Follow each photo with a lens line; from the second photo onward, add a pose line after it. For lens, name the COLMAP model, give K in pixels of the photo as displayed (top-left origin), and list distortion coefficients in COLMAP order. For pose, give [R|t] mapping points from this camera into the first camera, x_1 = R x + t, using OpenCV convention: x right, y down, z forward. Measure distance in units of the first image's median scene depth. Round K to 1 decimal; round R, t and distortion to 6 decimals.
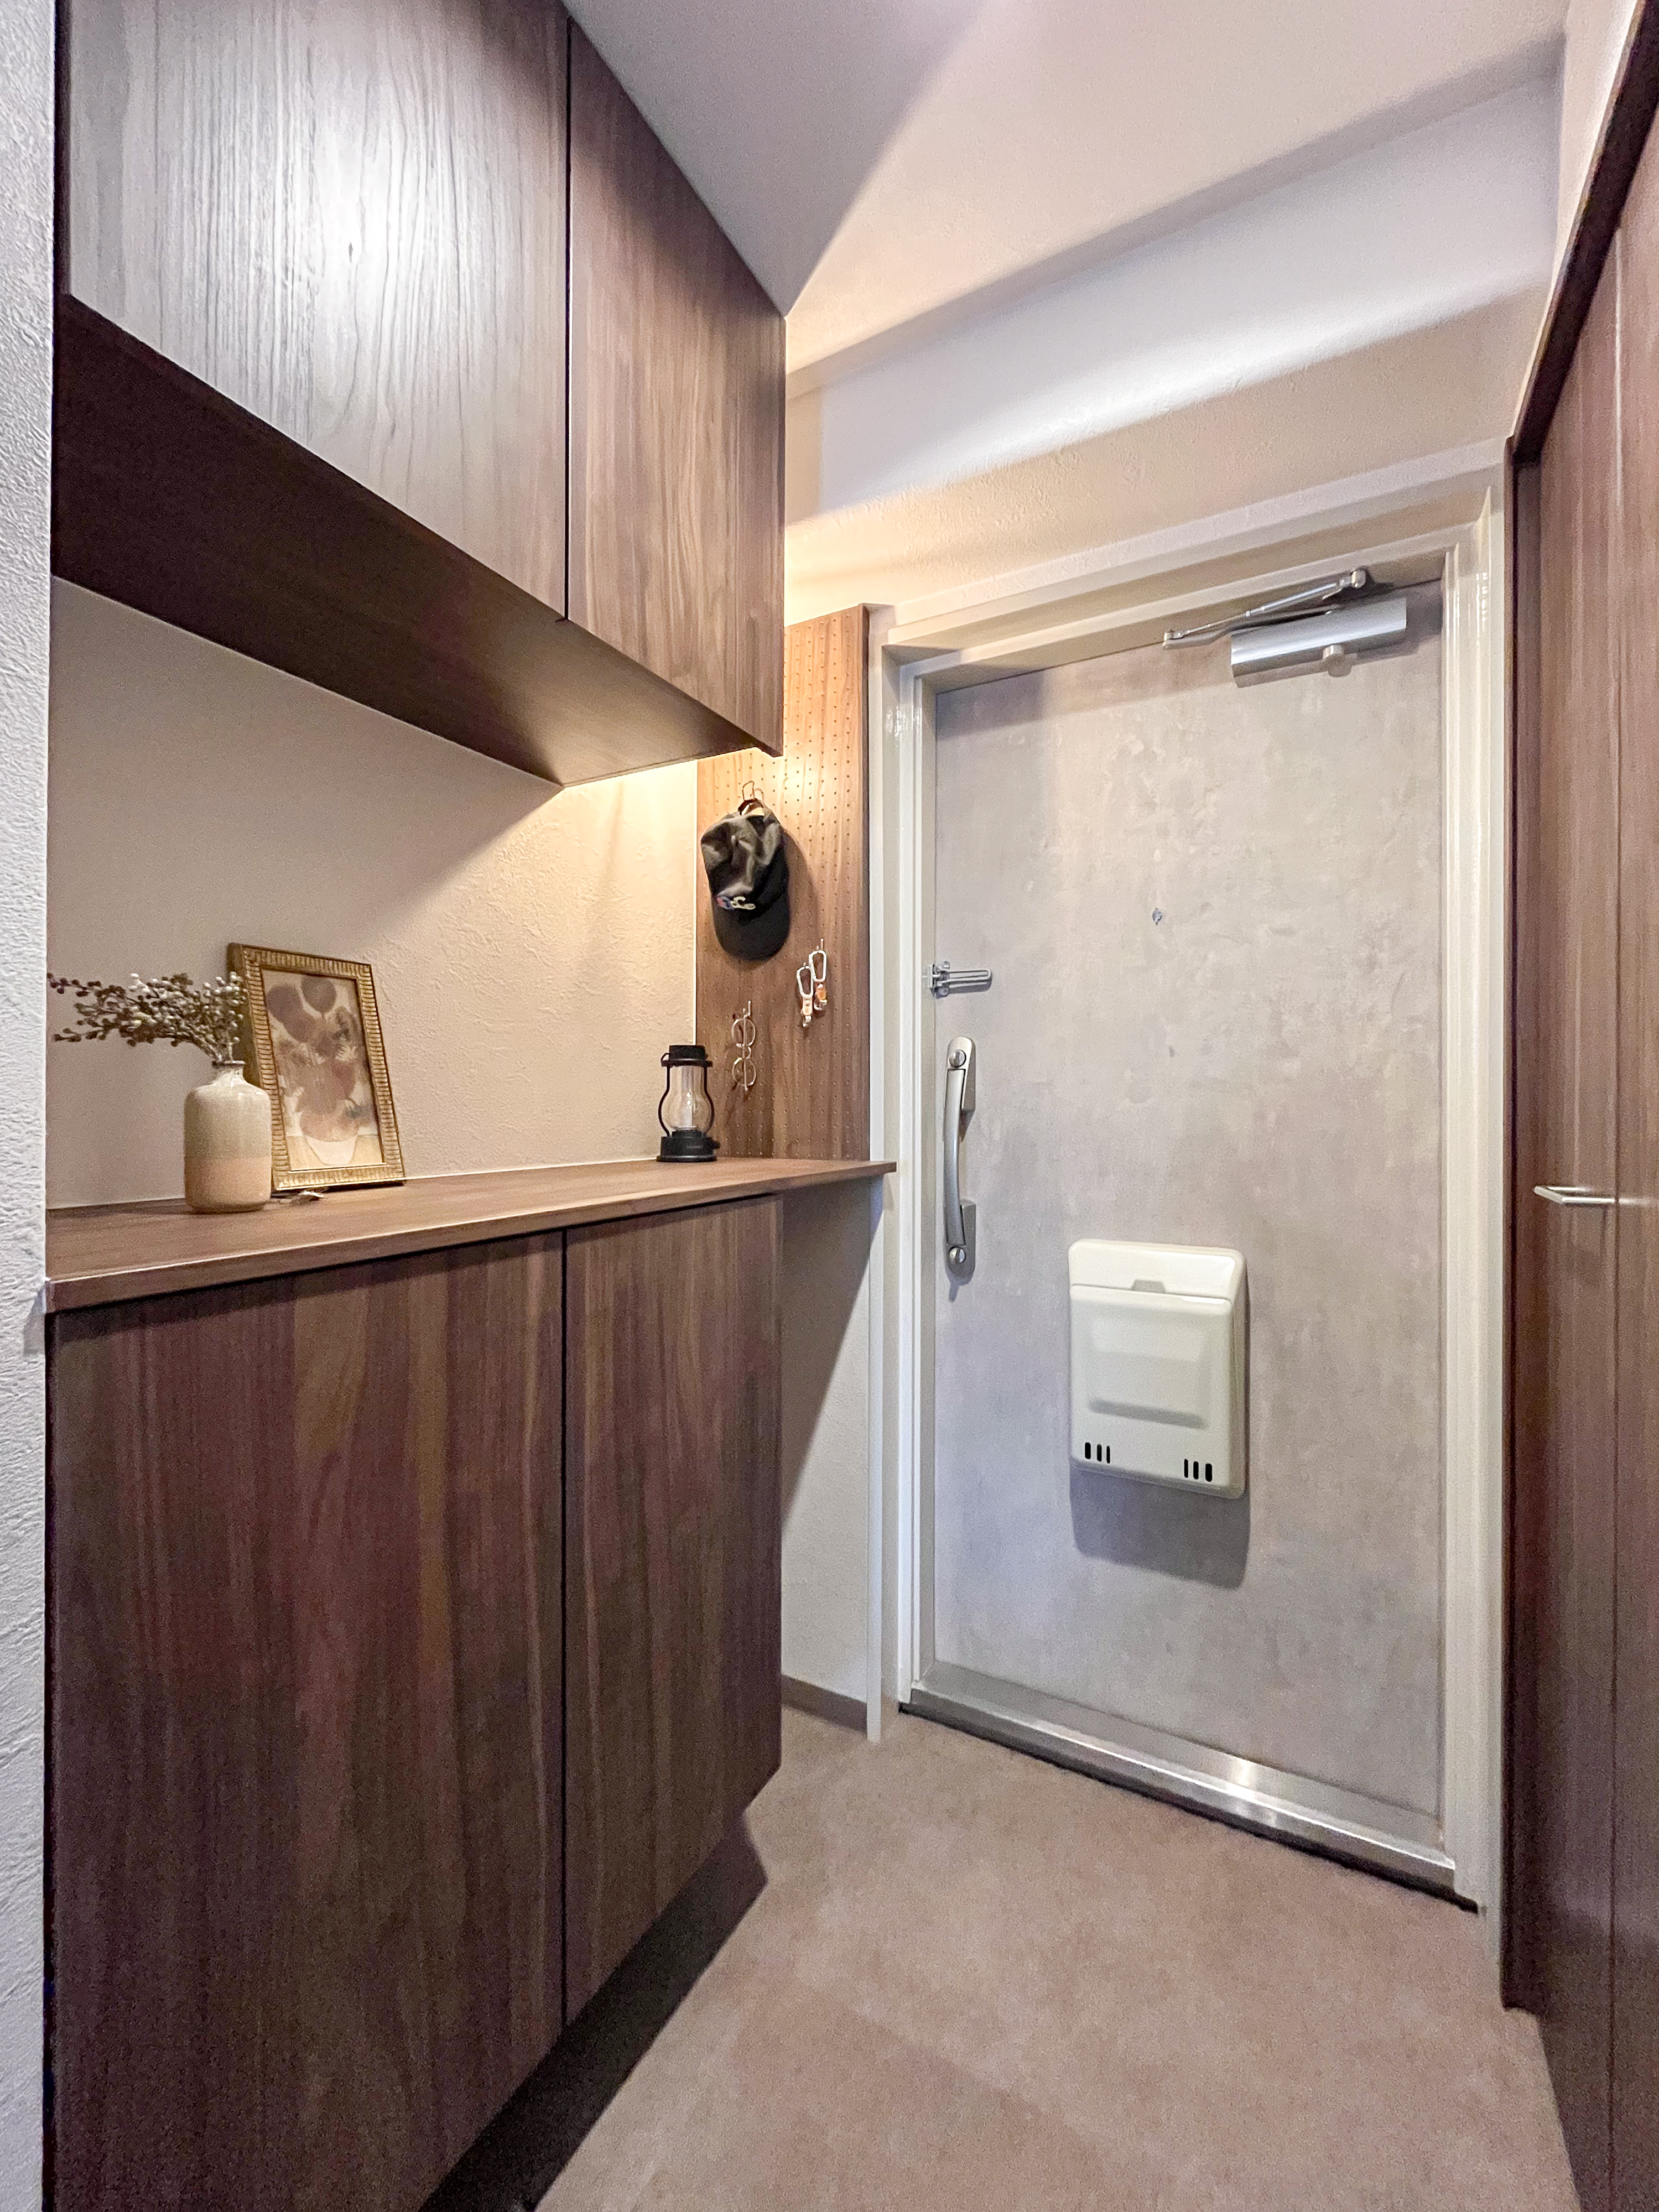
lens RADIAL K [[893.5, 0, 829.5], [0, 893.5, 1106.0], [0, 0, 1]] dist [-0.003524, 0.000032]
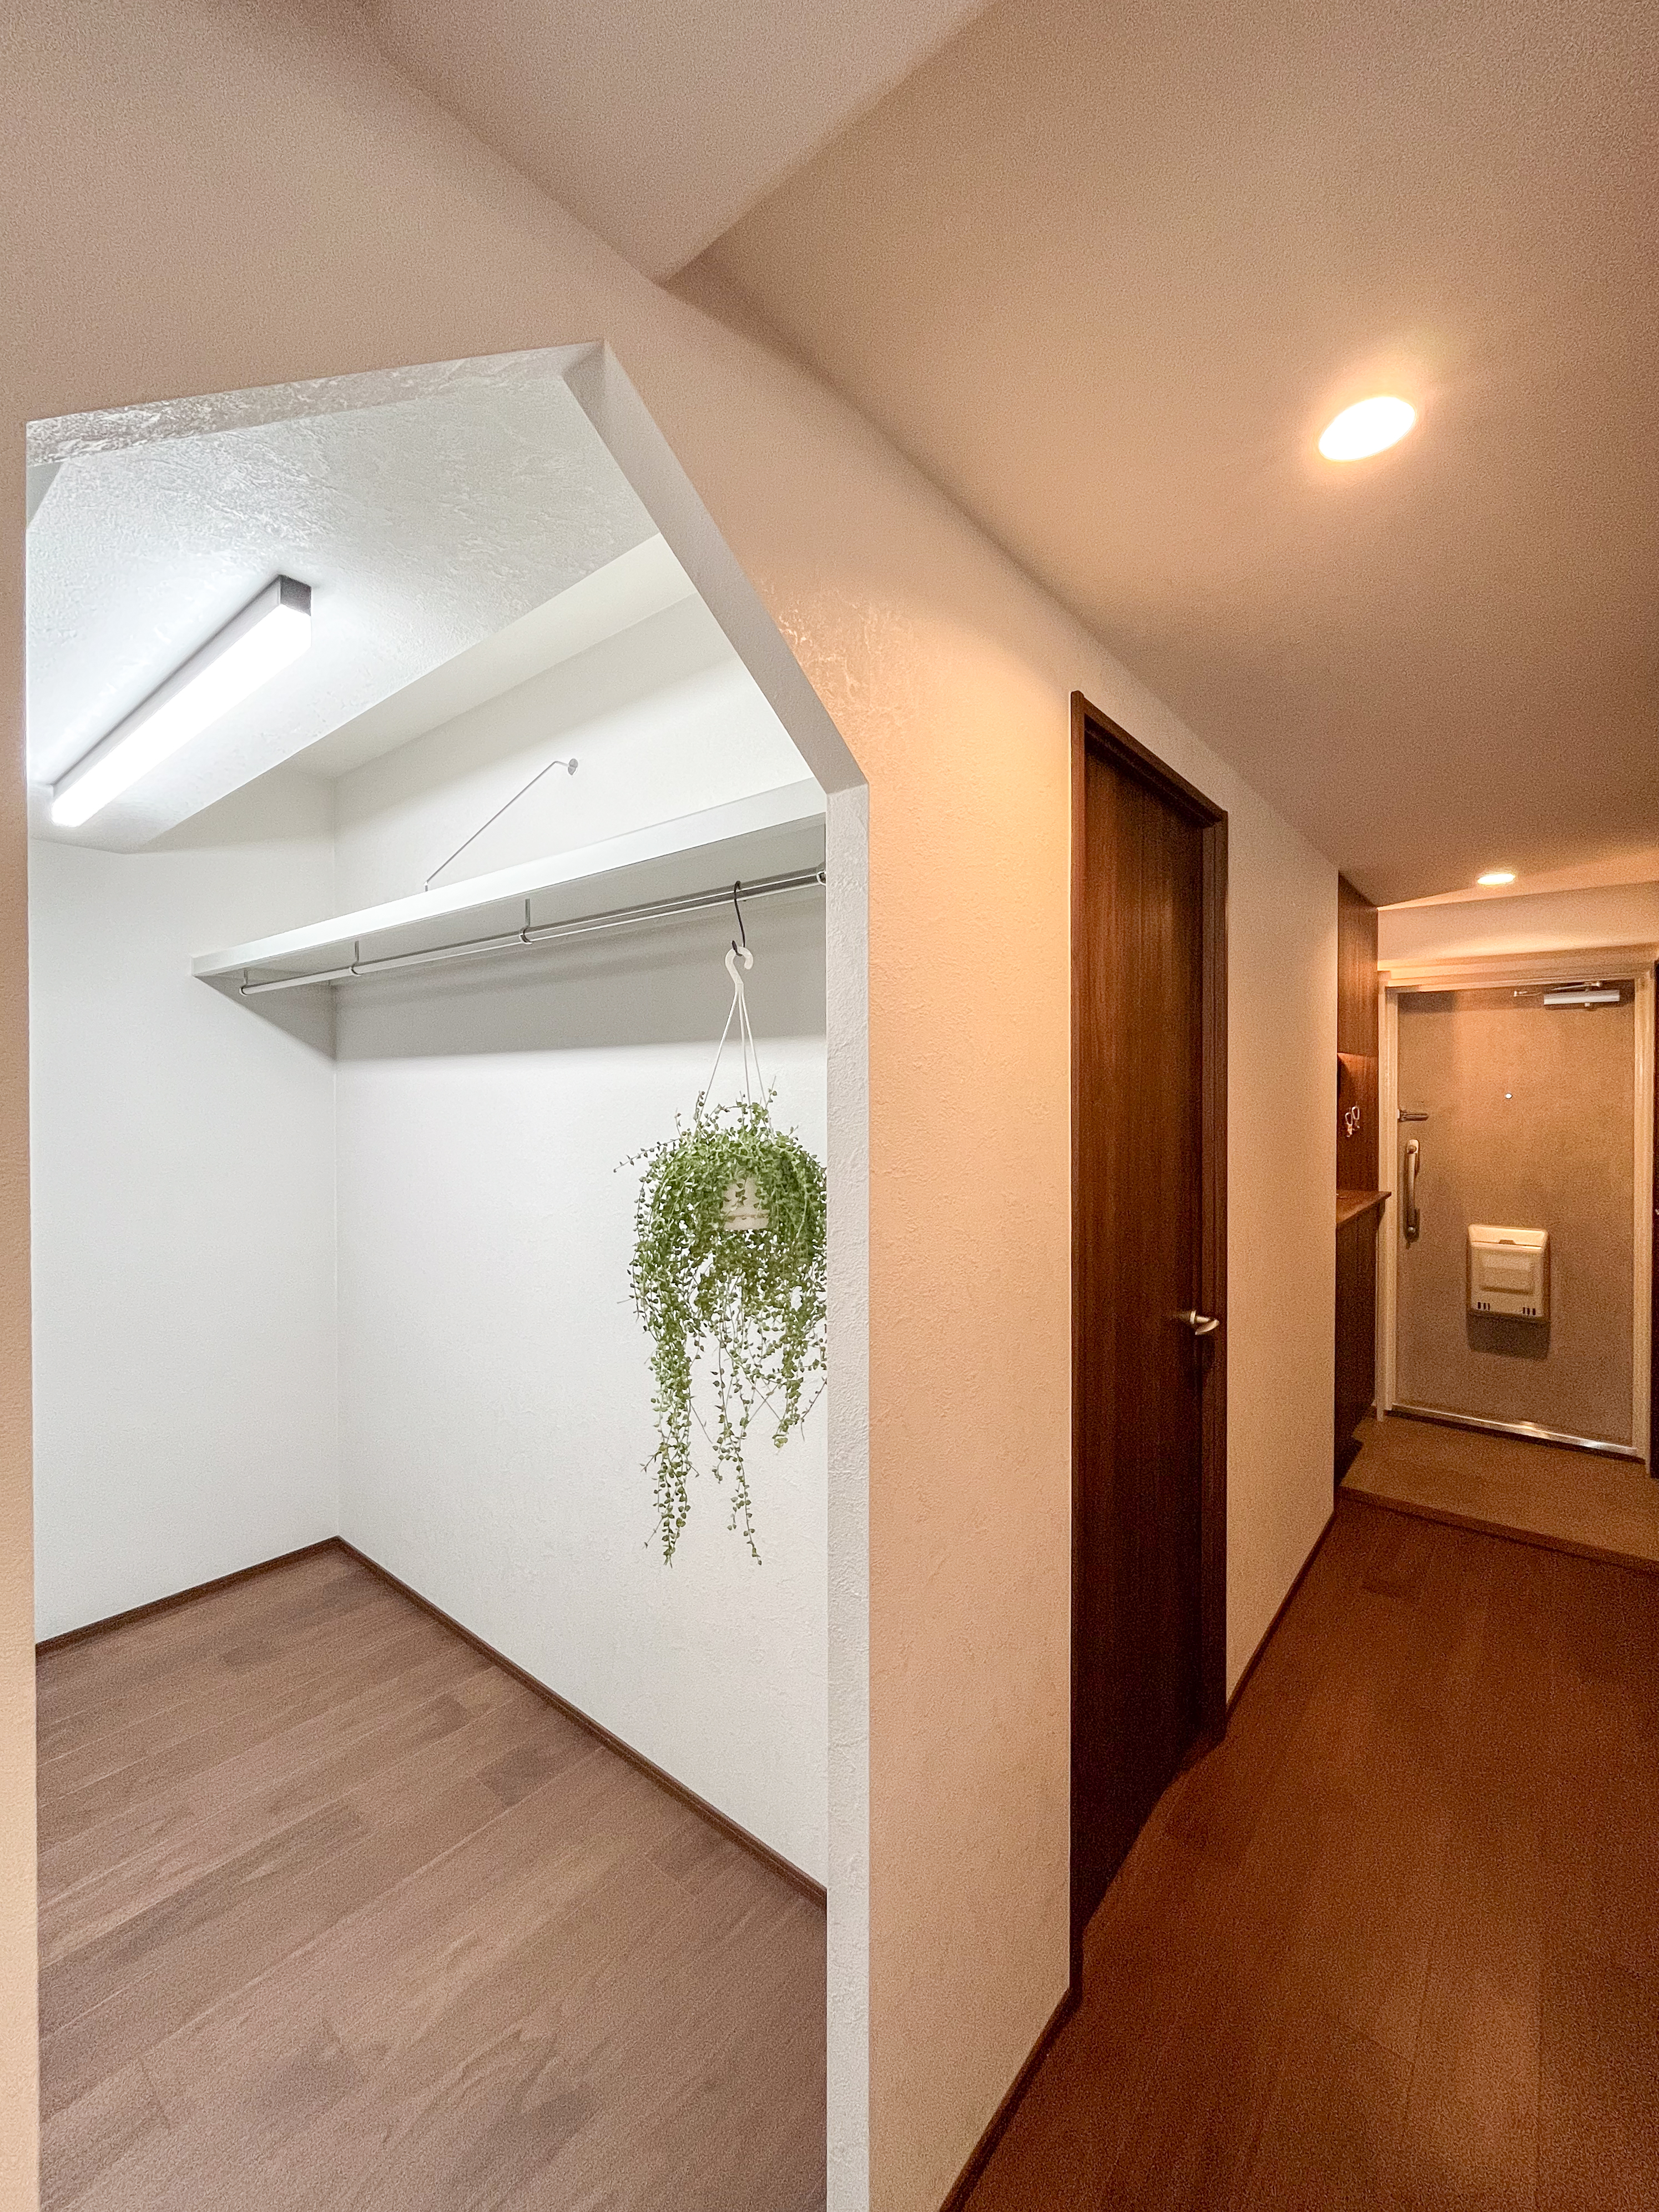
lens RADIAL K [[899.0, 0, 829.5], [0, 899.0, 1106.0], [0, 0, 1]] dist [-0.004852, 0.000170]
pose [[0.981453, 0.000958, -0.191703, -0.999109], [0.000077, 0.999985, 0.005394, -0.194614], [0.191705, -0.005309, 0.981438, -1.796541]]
